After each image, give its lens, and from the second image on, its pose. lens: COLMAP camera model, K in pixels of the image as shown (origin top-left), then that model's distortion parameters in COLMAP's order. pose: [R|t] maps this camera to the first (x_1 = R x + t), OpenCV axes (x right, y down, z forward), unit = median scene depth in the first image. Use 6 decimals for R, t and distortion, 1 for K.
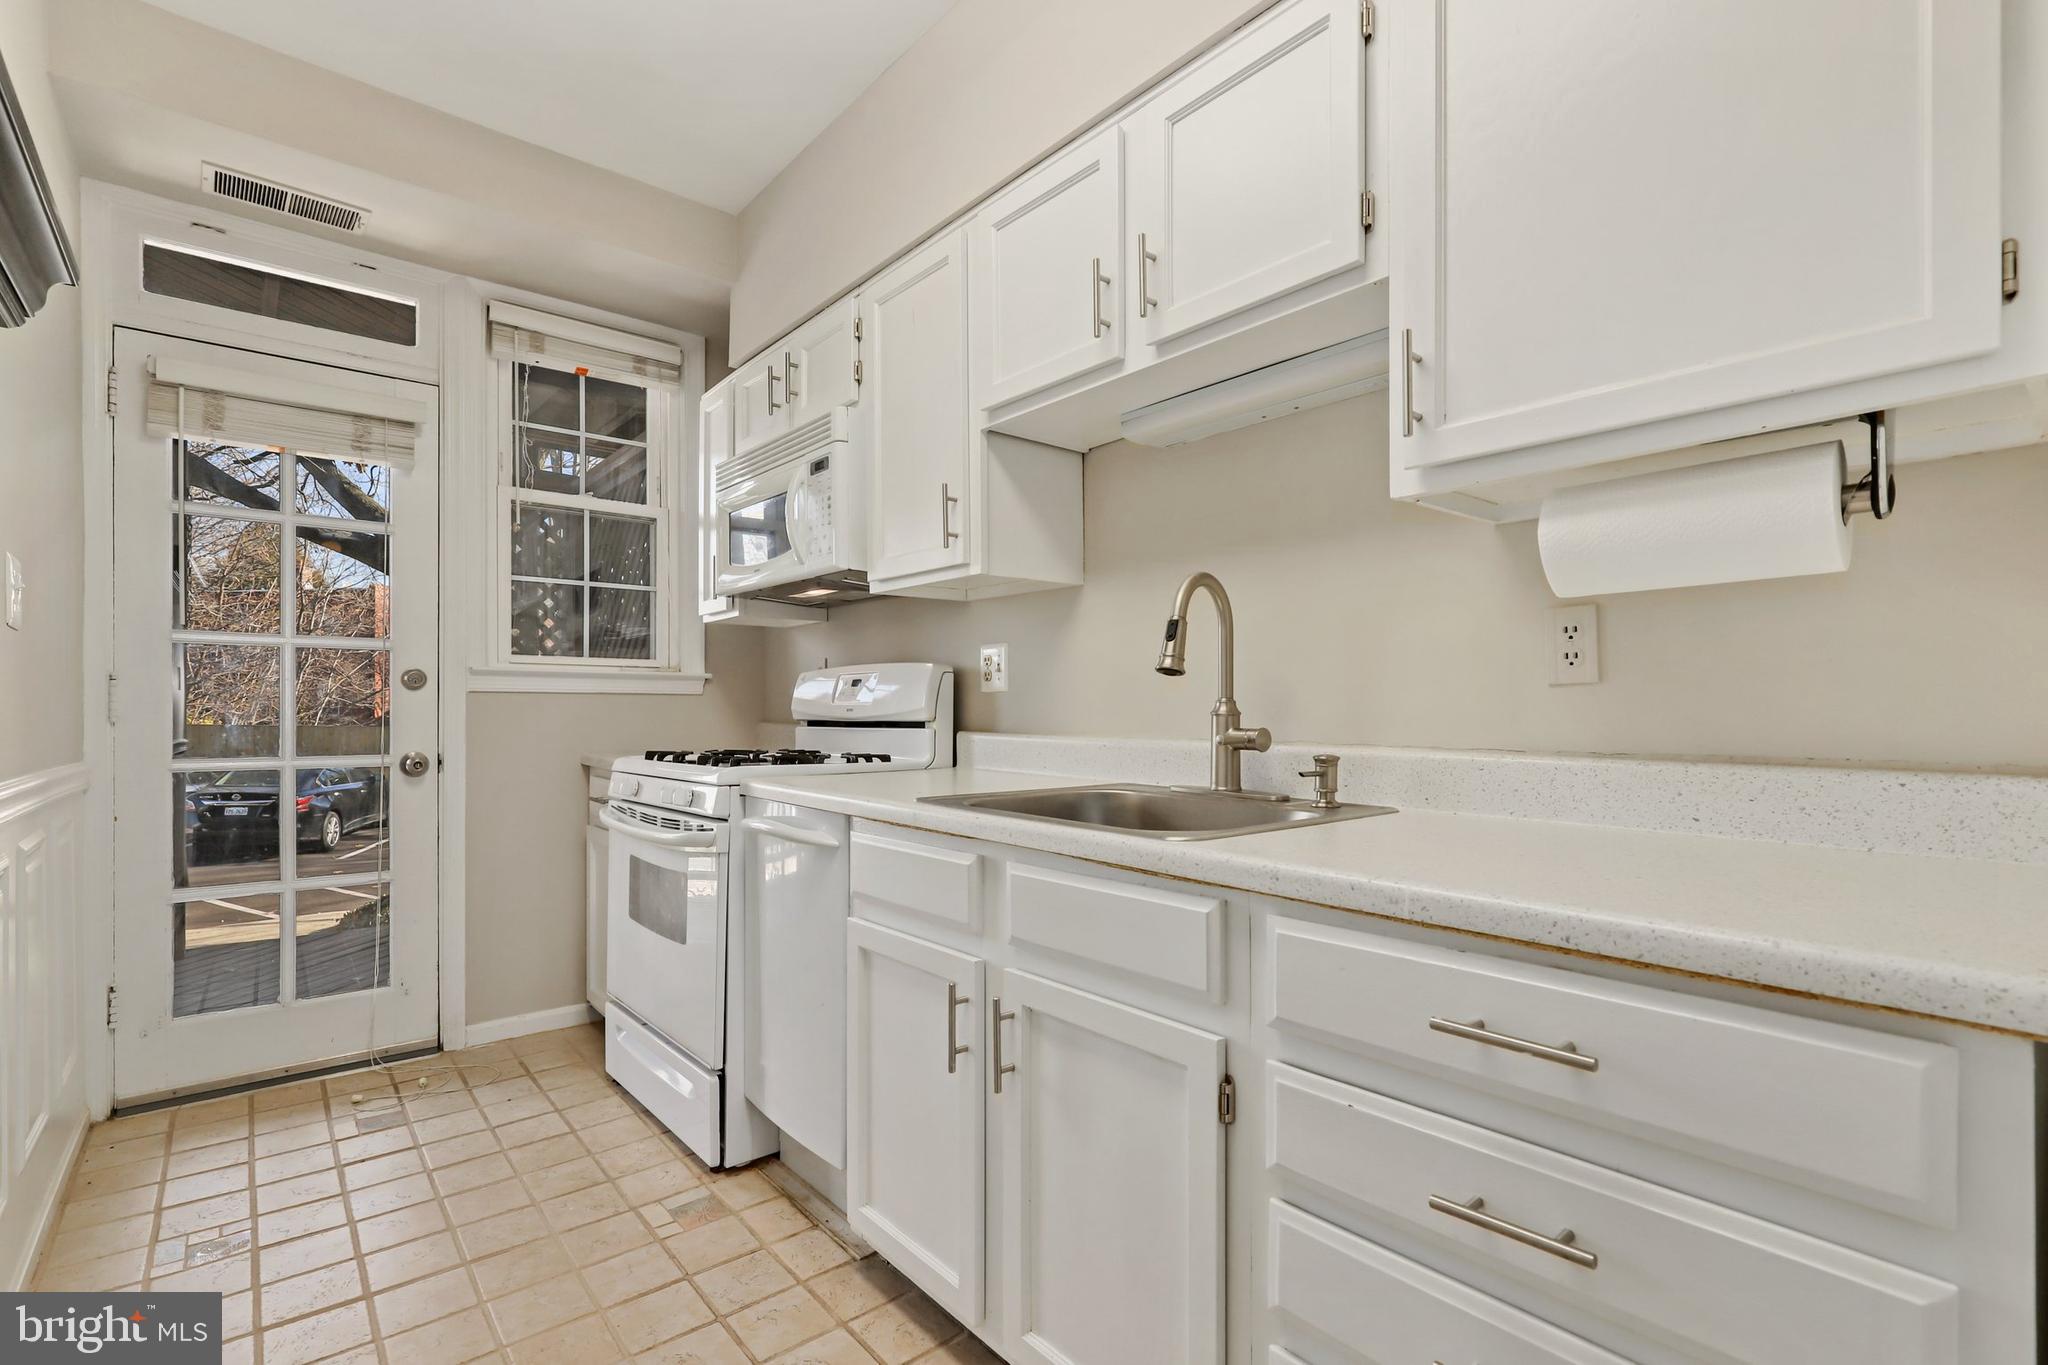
lens RADIAL K [[926.0, 0, 1029.5], [0, 926.0, 716.4], [0, 0, 1]] dist [0.000963, 0.000172]
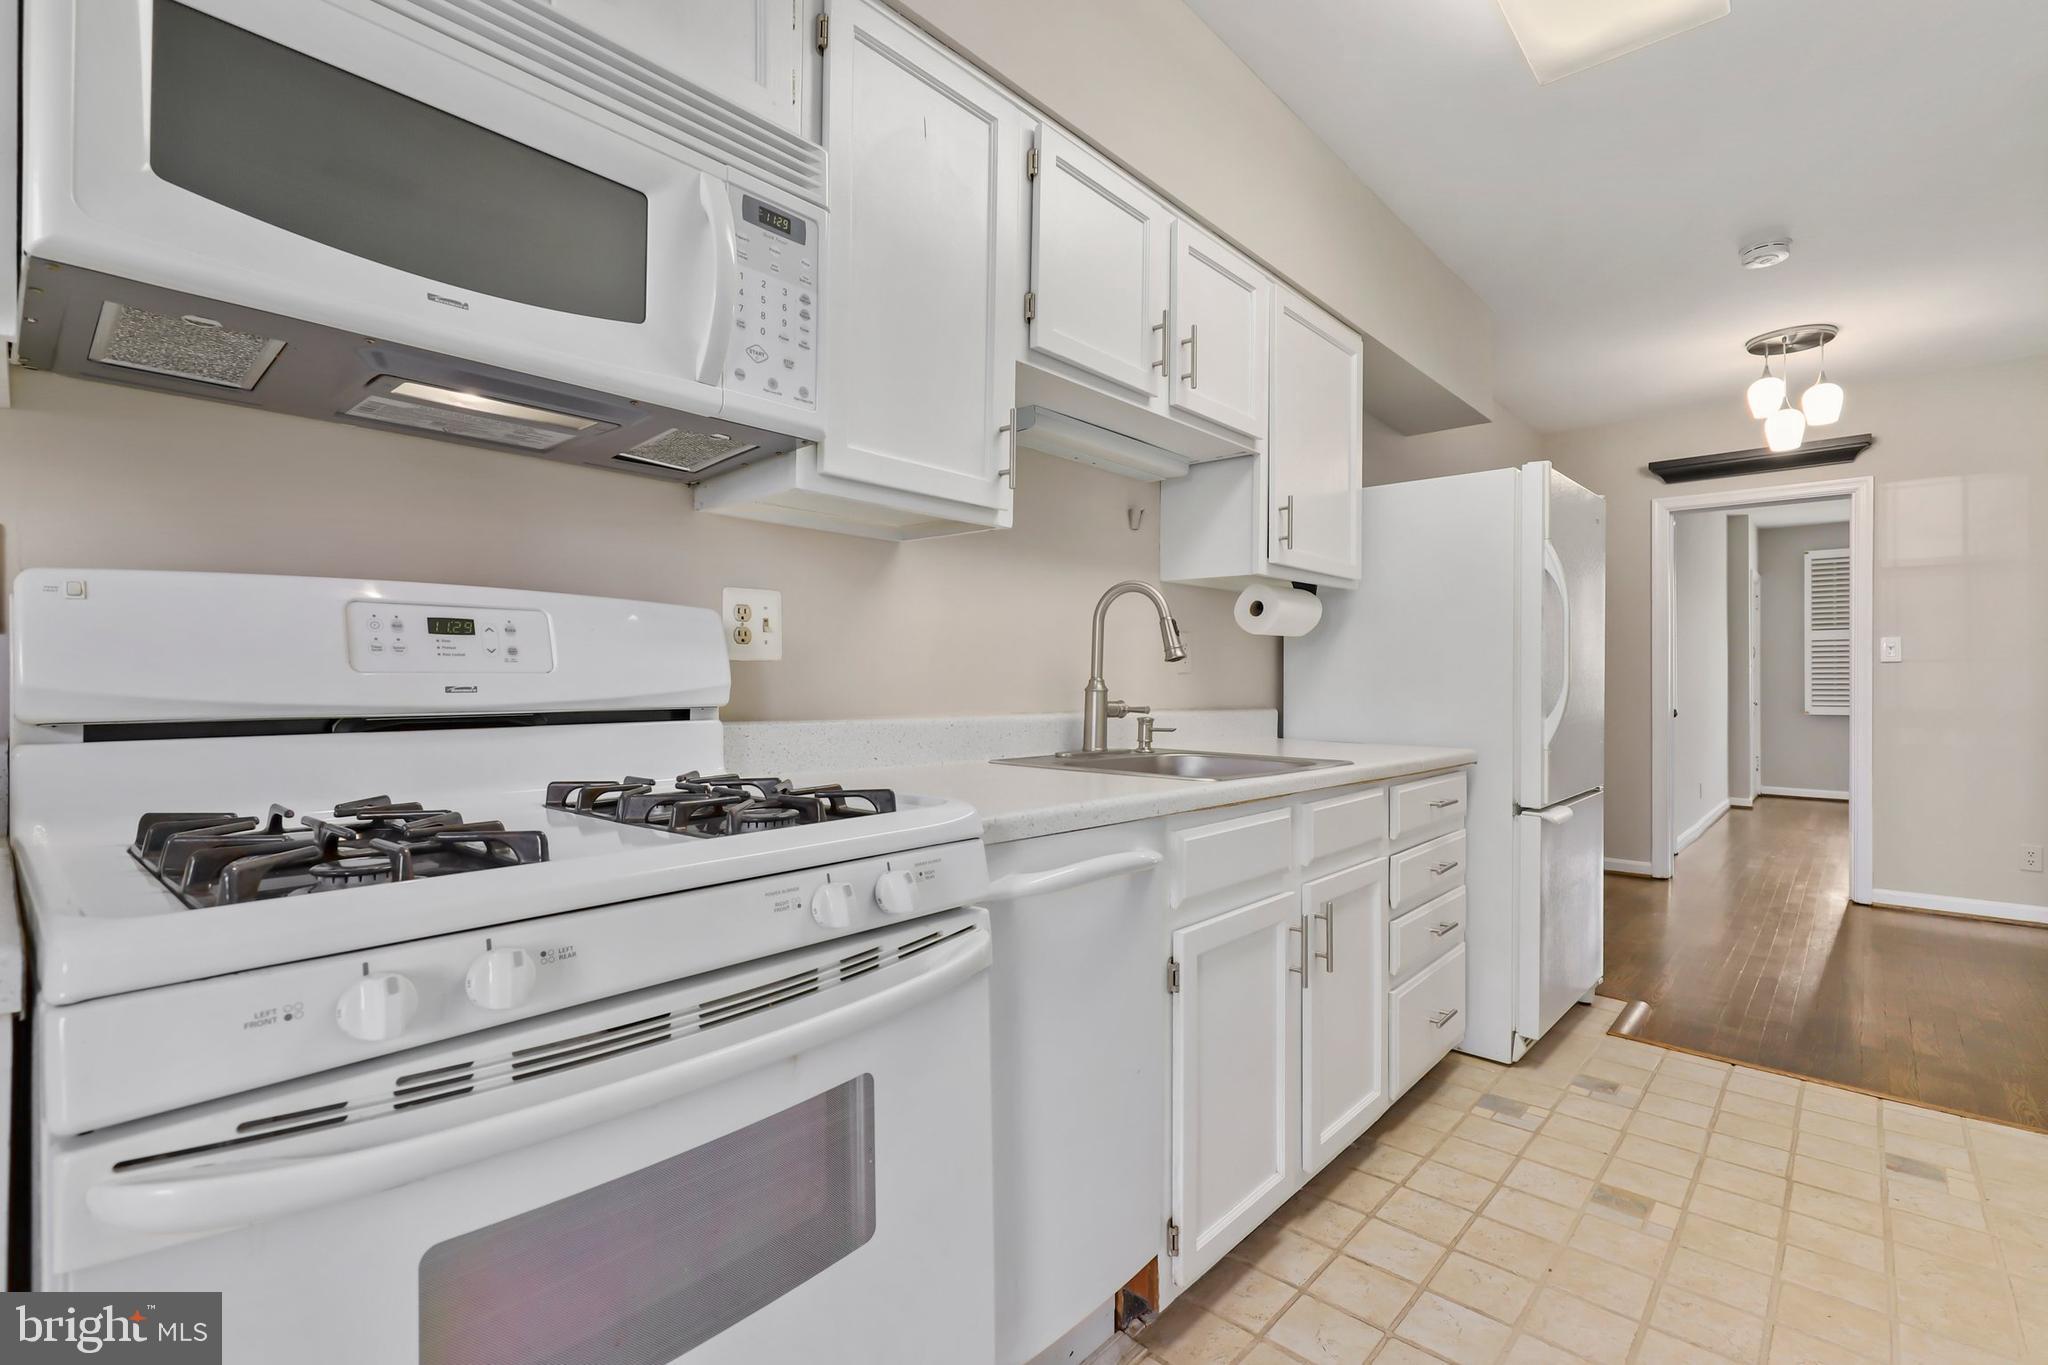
lens RADIAL K [[924.3, 0, 1024.0], [0, 924.3, 682.5], [0, 0, 1]] dist [-0.000335, 0.000163]
pose [[-0.122436, -0.002028, 0.992474, -0.769828], [0.002915, 0.999993, 0.002403, -0.012009], [-0.992472, 0.003187, -0.122429, 0.938575]]
